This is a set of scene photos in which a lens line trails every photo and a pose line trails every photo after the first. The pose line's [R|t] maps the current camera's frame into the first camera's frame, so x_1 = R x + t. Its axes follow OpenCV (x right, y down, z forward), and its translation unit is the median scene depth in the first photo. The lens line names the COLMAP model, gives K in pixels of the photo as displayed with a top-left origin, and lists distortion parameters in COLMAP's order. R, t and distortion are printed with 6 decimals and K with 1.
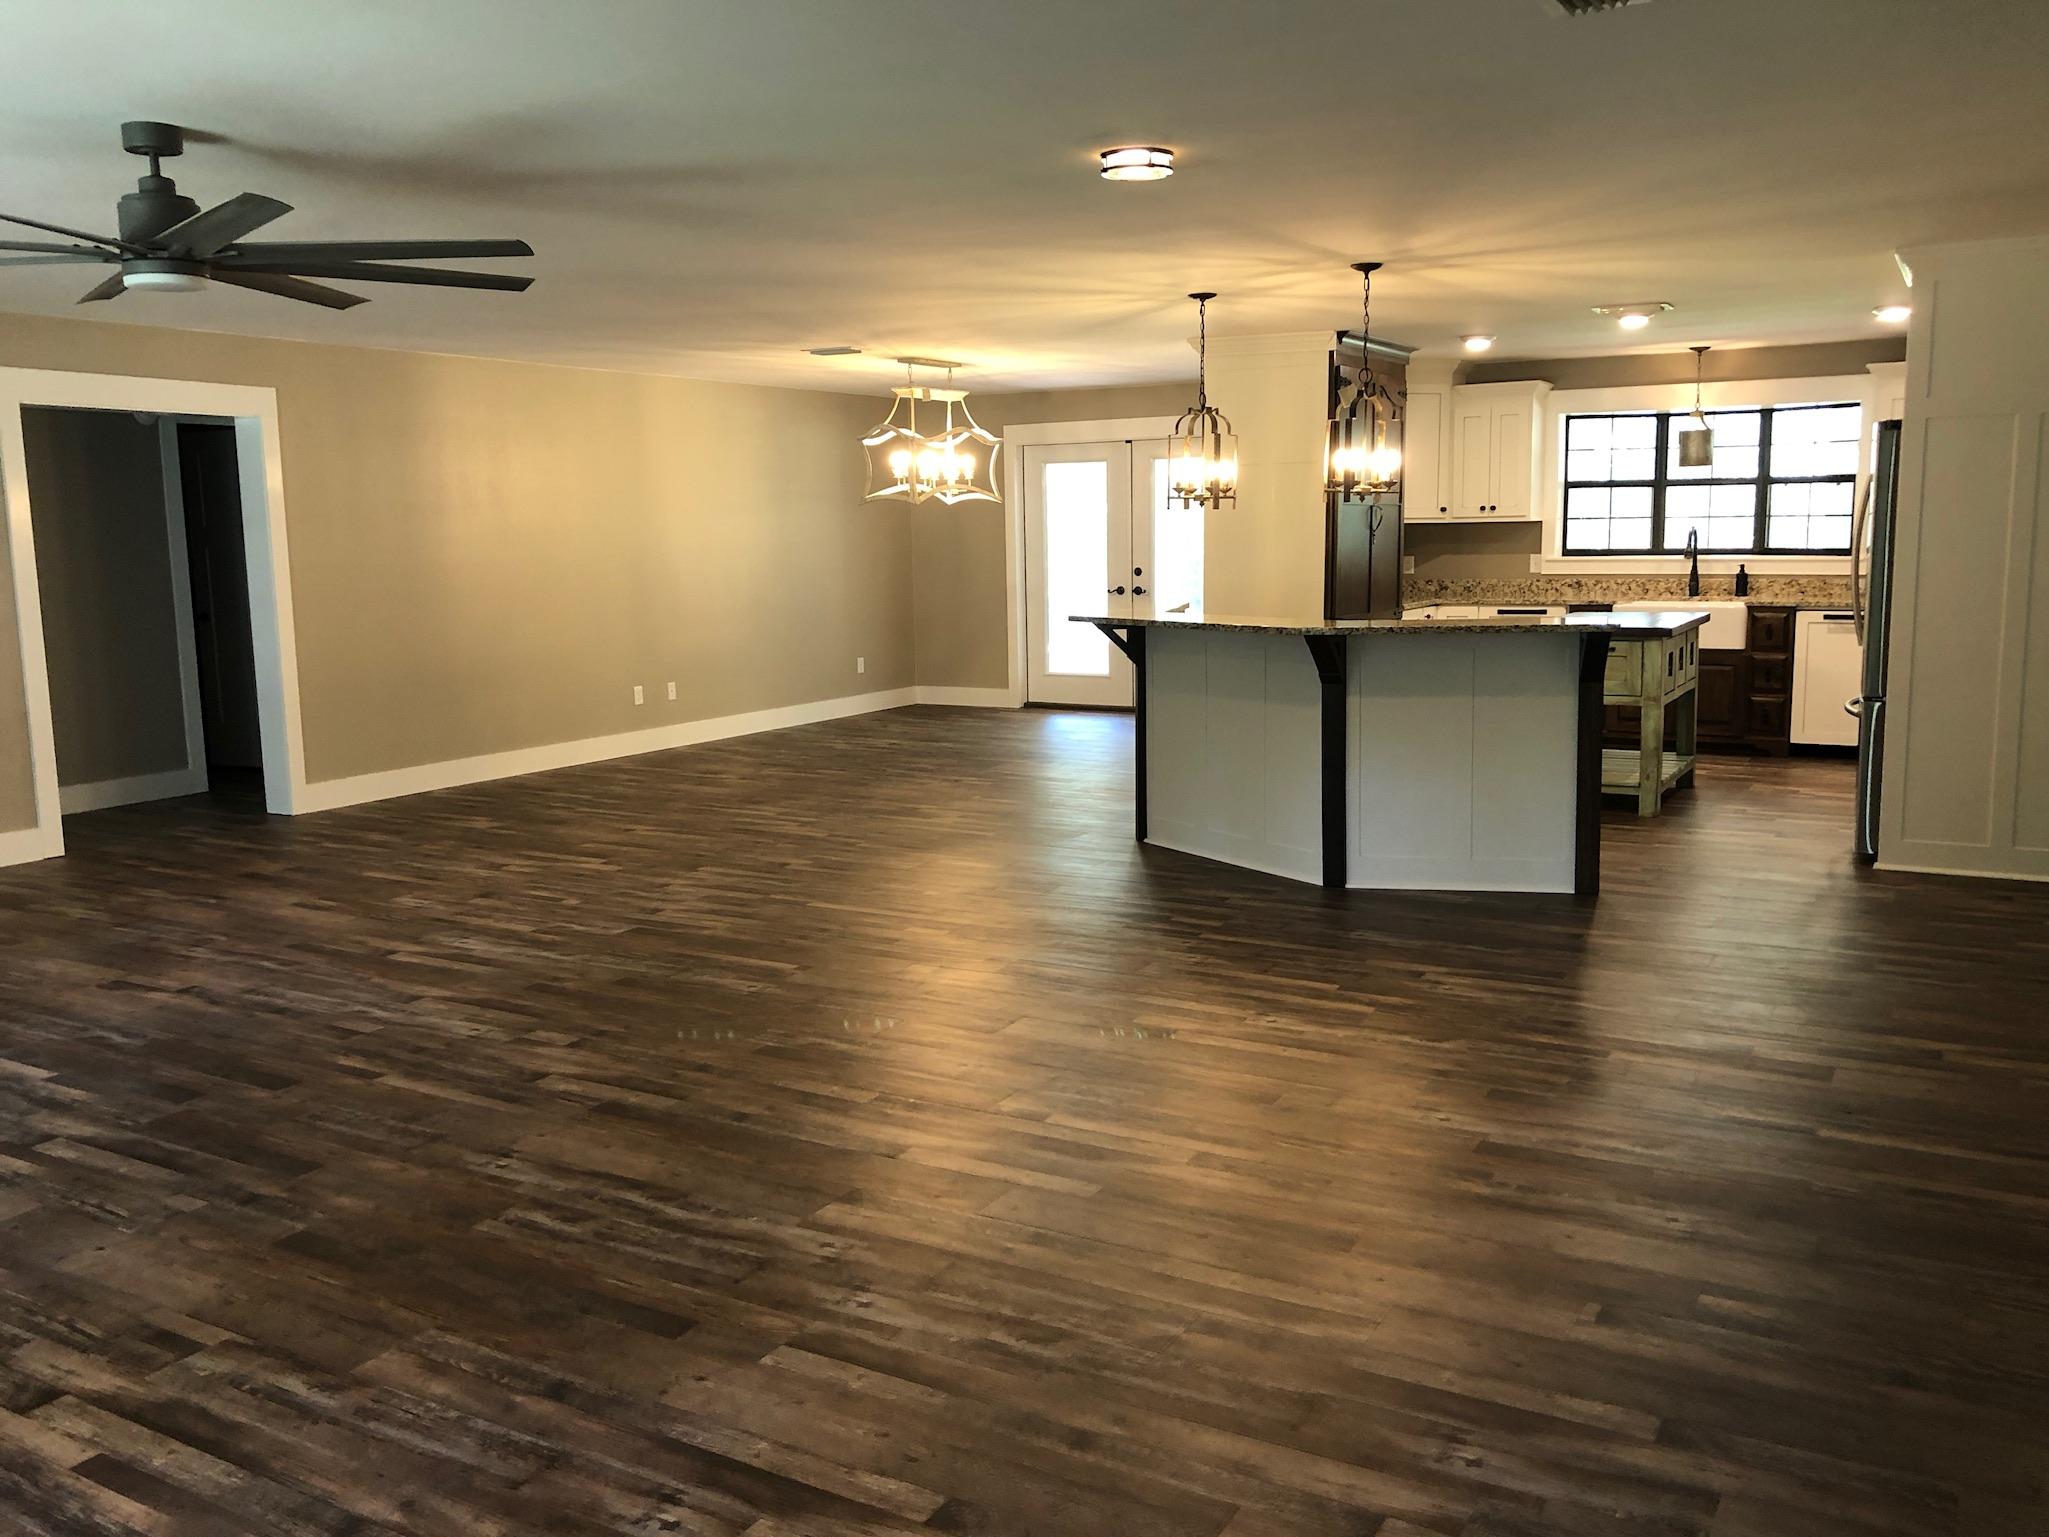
lens RADIAL K [[1678.9, 0, 1022.3], [0, 1678.9, 770.7], [0, 0, 1]] dist [0.010924, 0.016406]
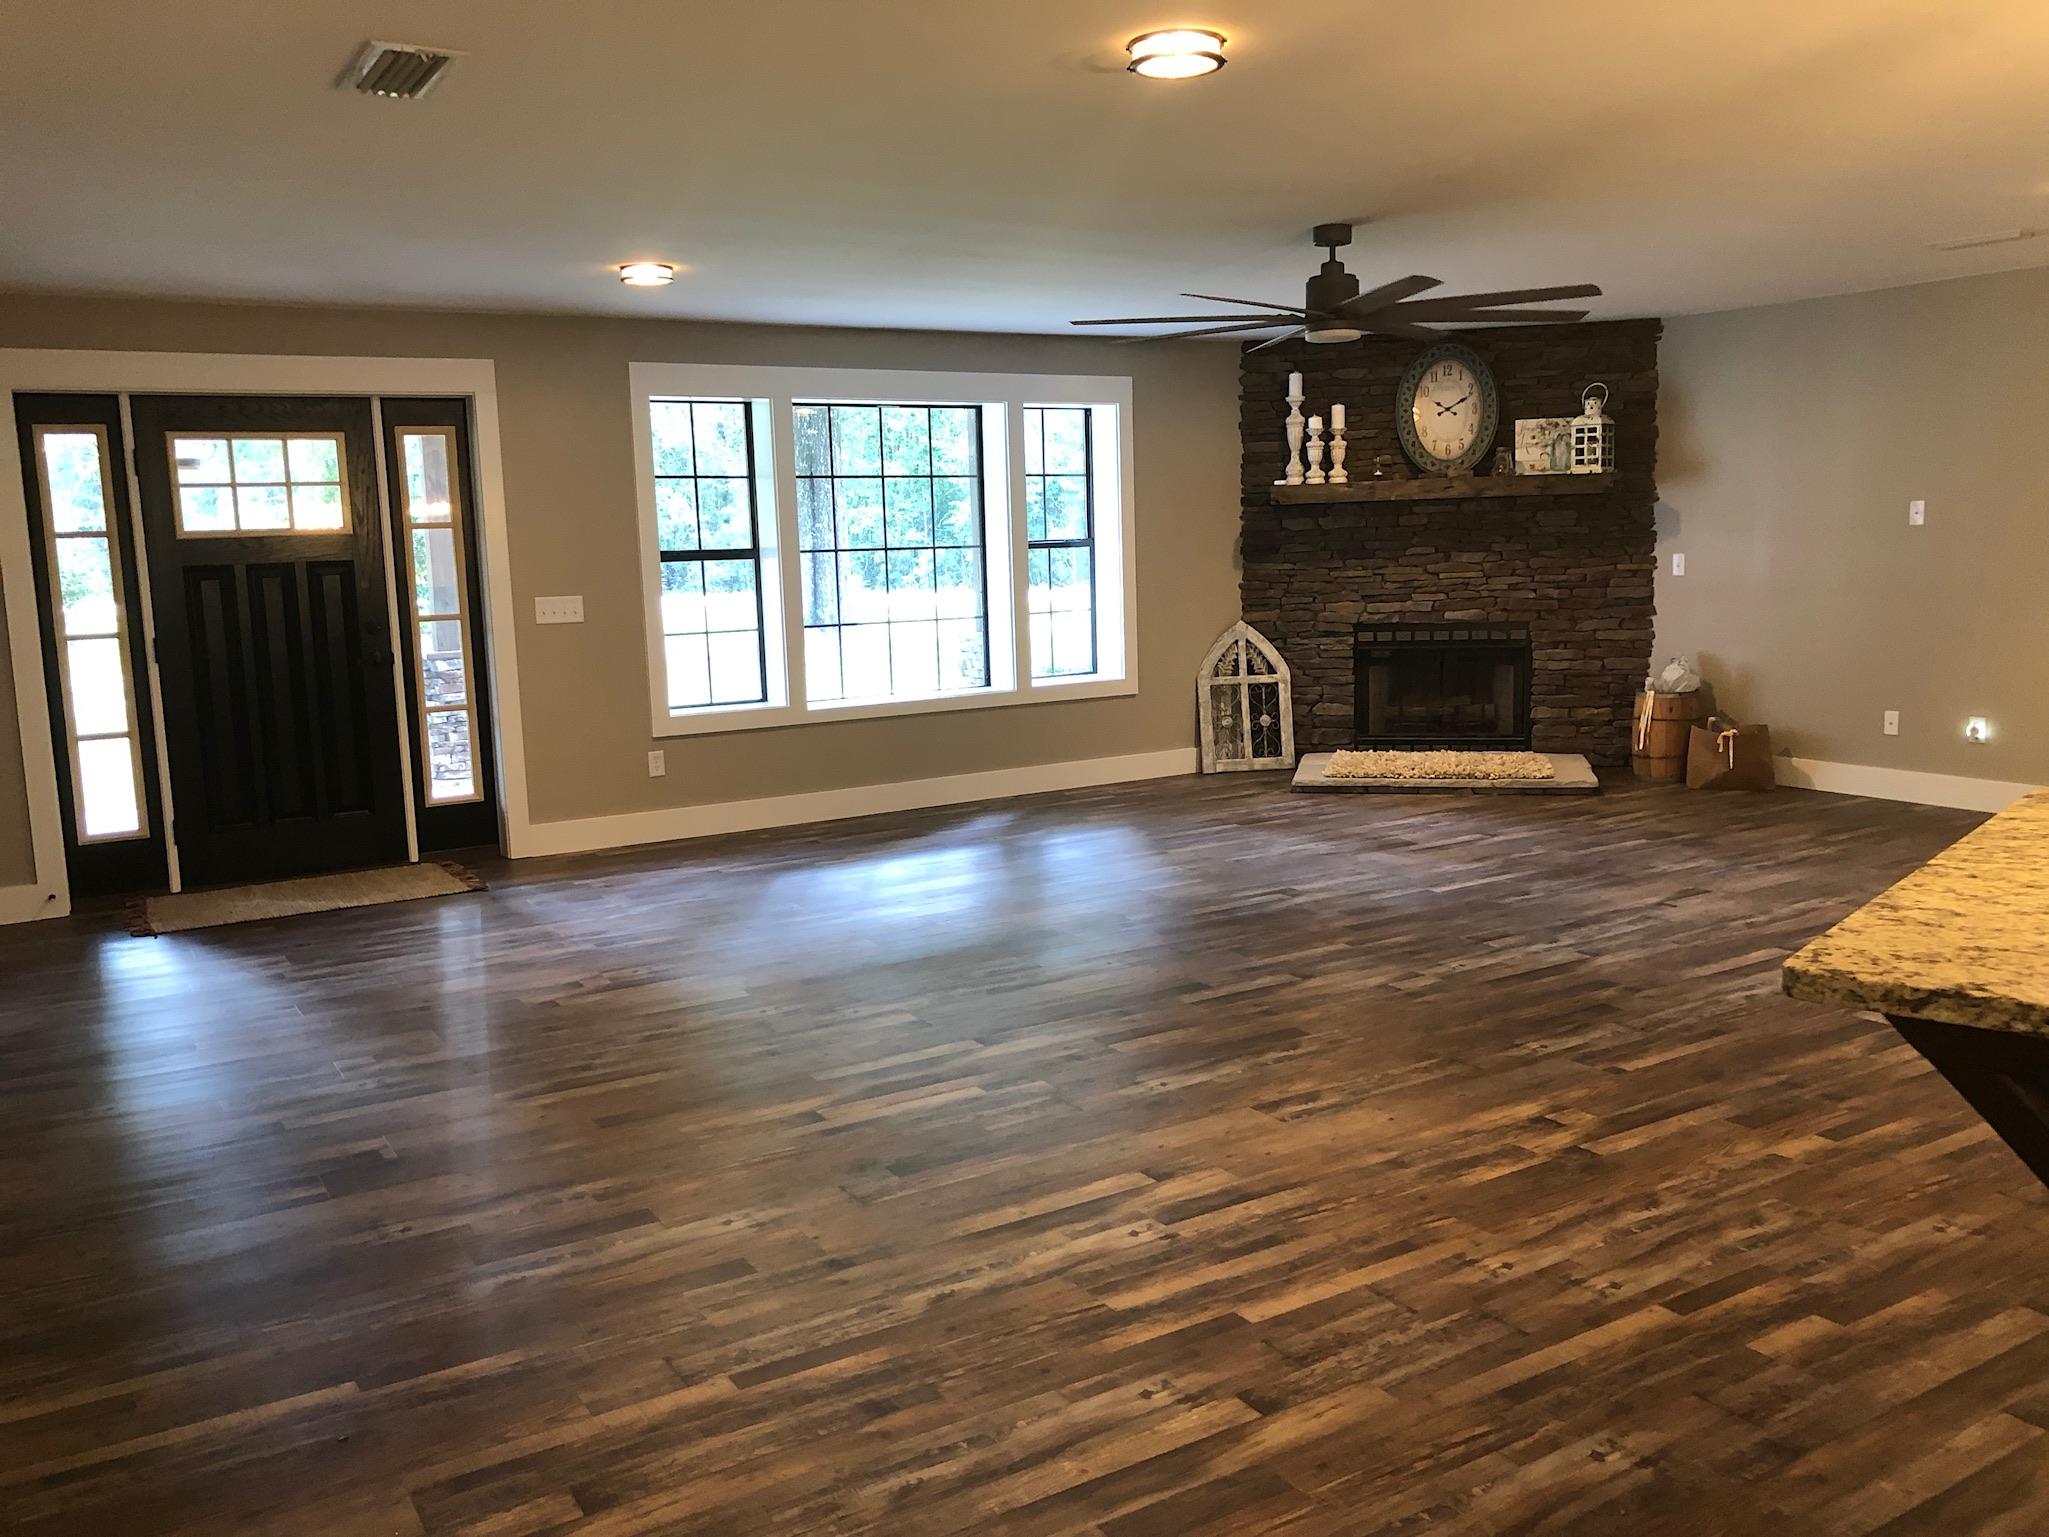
lens RADIAL K [[1678.9, 0, 1024.5], [0, 1678.9, 768.2], [0, 0, 1]] dist [0.010924, 0.016406]
pose [[-0.466685, 0.160436, -0.869750, 0.743044], [-0.097162, 0.968156, 0.230723, -0.195914], [0.879070, 0.192181, -0.436235, 1.213808]]
